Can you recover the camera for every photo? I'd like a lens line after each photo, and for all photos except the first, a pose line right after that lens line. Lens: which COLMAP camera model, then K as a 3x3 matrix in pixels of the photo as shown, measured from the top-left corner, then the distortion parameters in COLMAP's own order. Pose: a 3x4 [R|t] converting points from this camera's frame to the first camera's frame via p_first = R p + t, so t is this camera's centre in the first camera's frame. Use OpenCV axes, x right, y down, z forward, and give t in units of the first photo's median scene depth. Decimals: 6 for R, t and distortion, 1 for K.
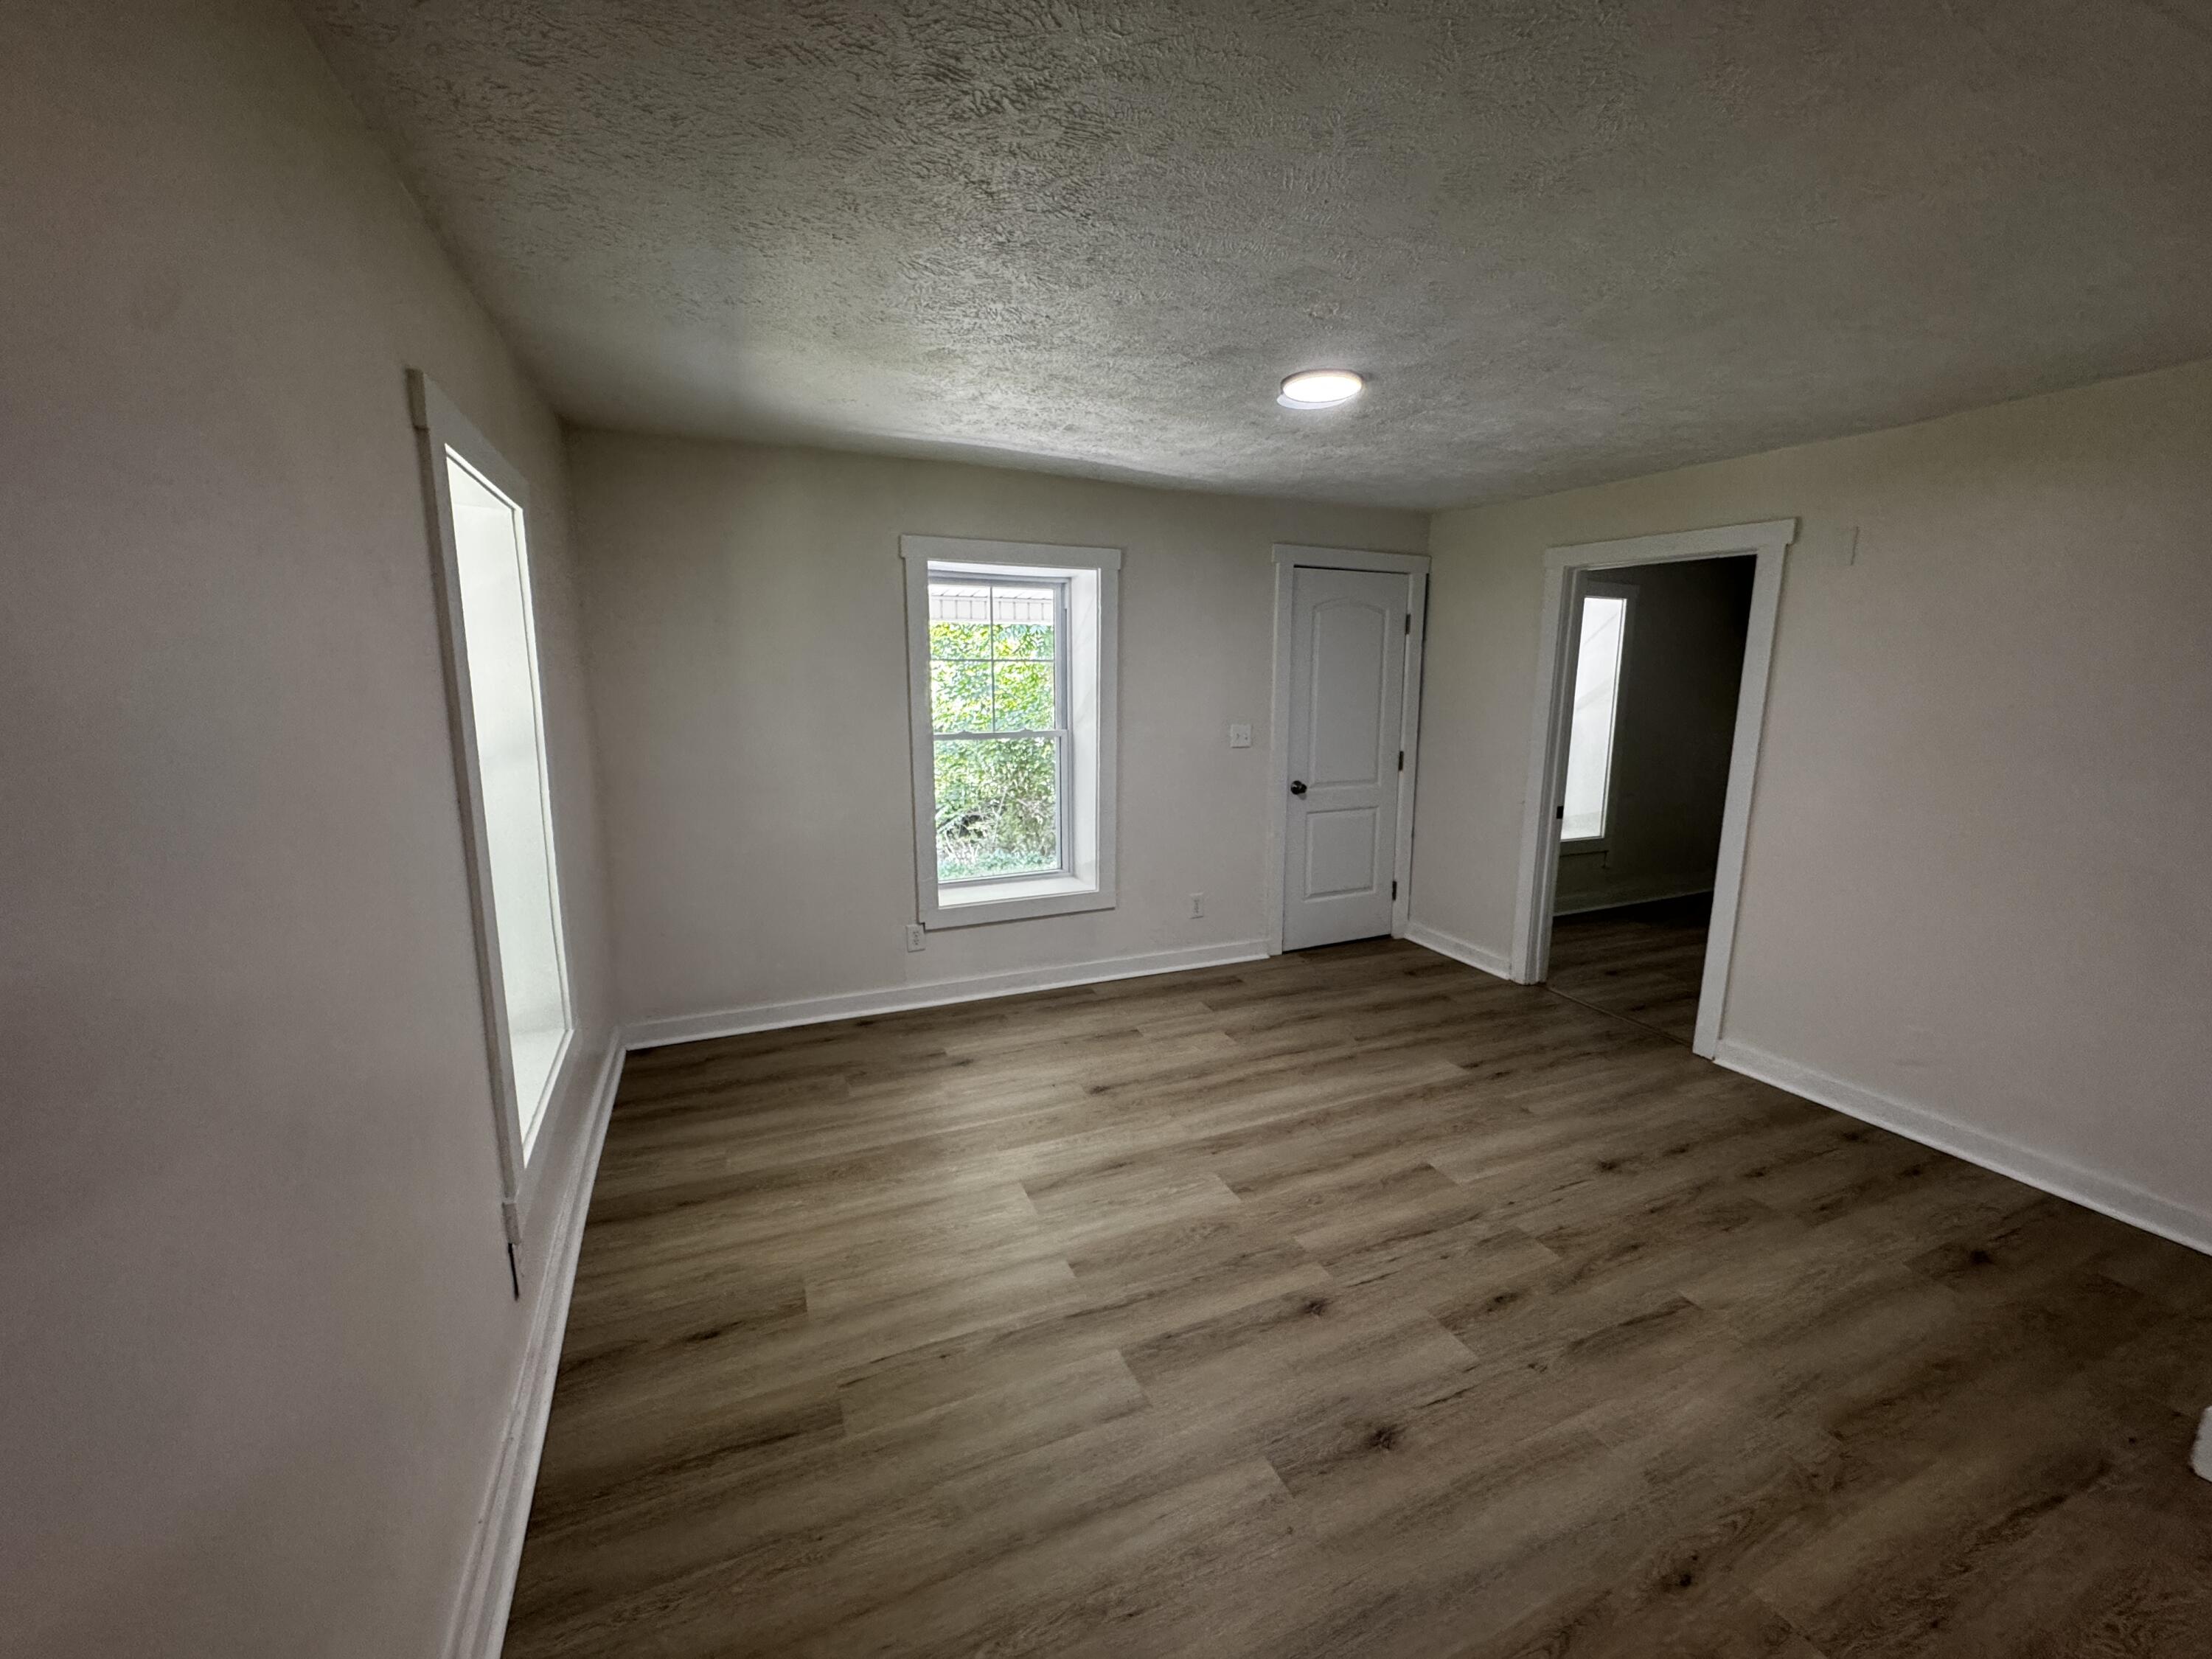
lens RADIAL K [[889.3, 0, 1099.0], [0, 889.3, 831.1], [0, 0, 1]] dist [-0.004354, 0.000613]
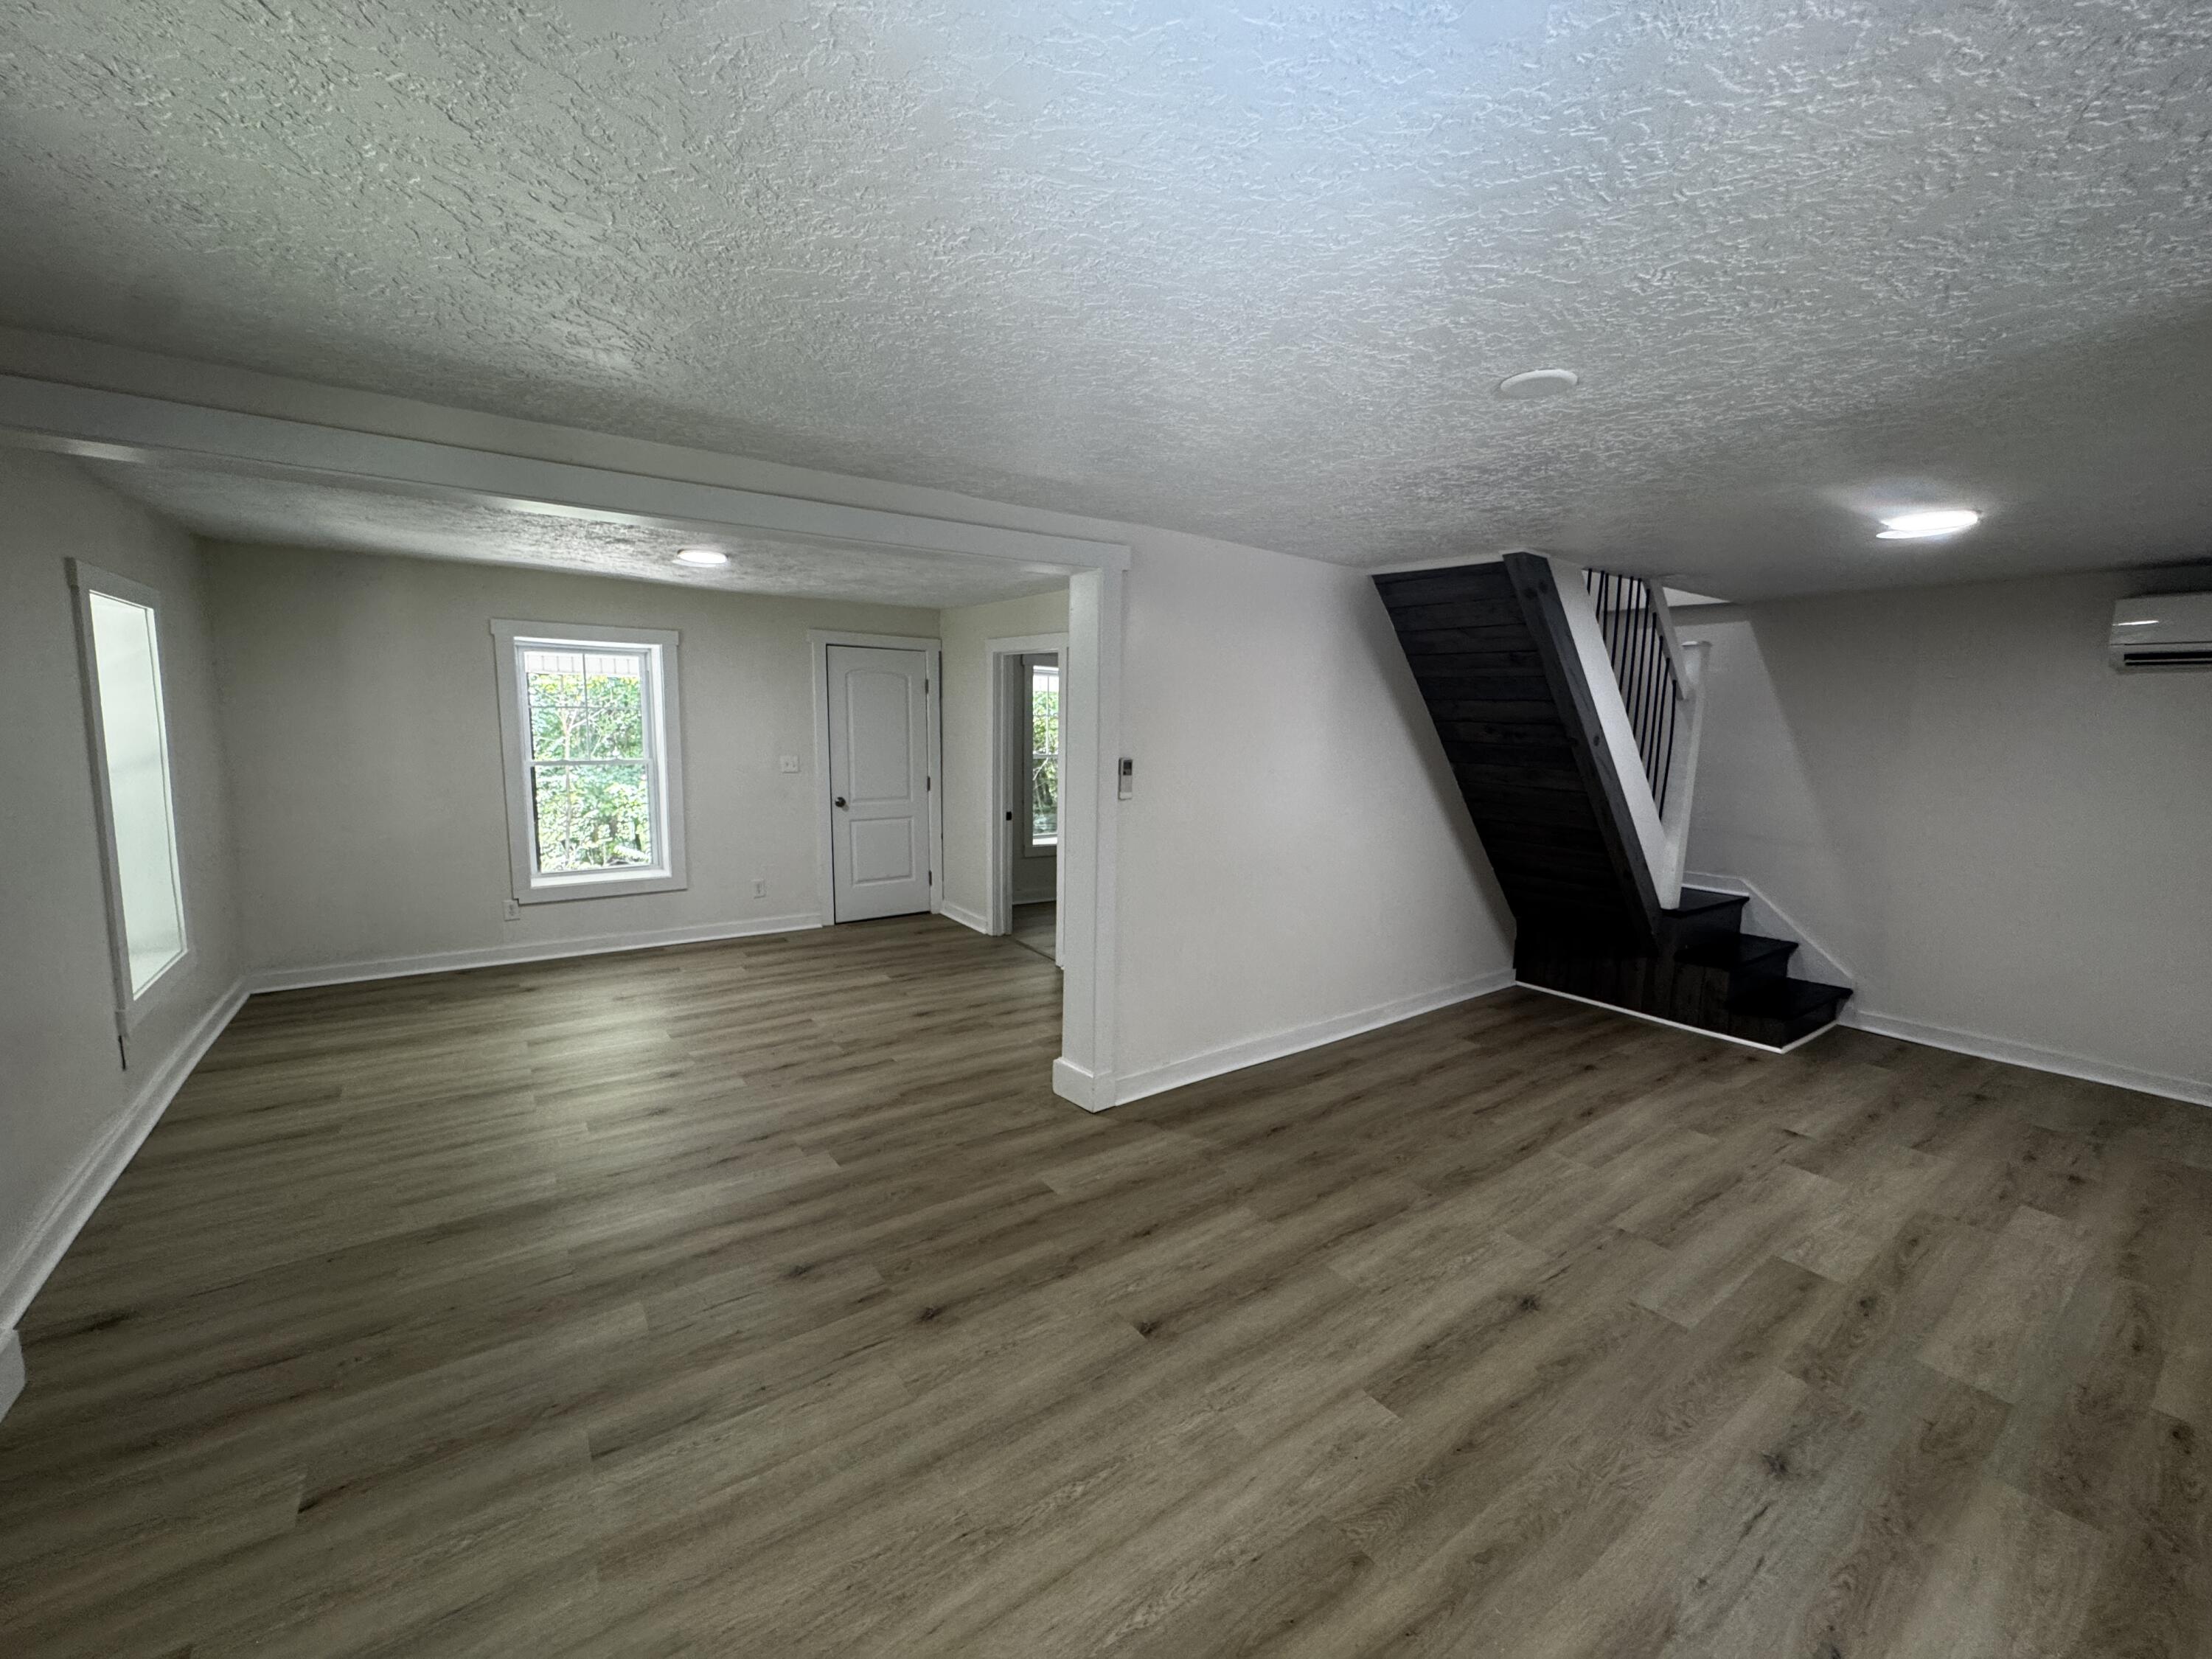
lens RADIAL K [[889.3, 0, 1105.3], [0, 889.3, 829.2], [0, 0, 1]] dist [-0.004354, 0.000613]
pose [[0.978230, -0.011881, 0.207183, 0.436588], [0.022925, 0.998436, -0.050987, 0.094396], [-0.206253, 0.054627, 0.976973, -0.559630]]
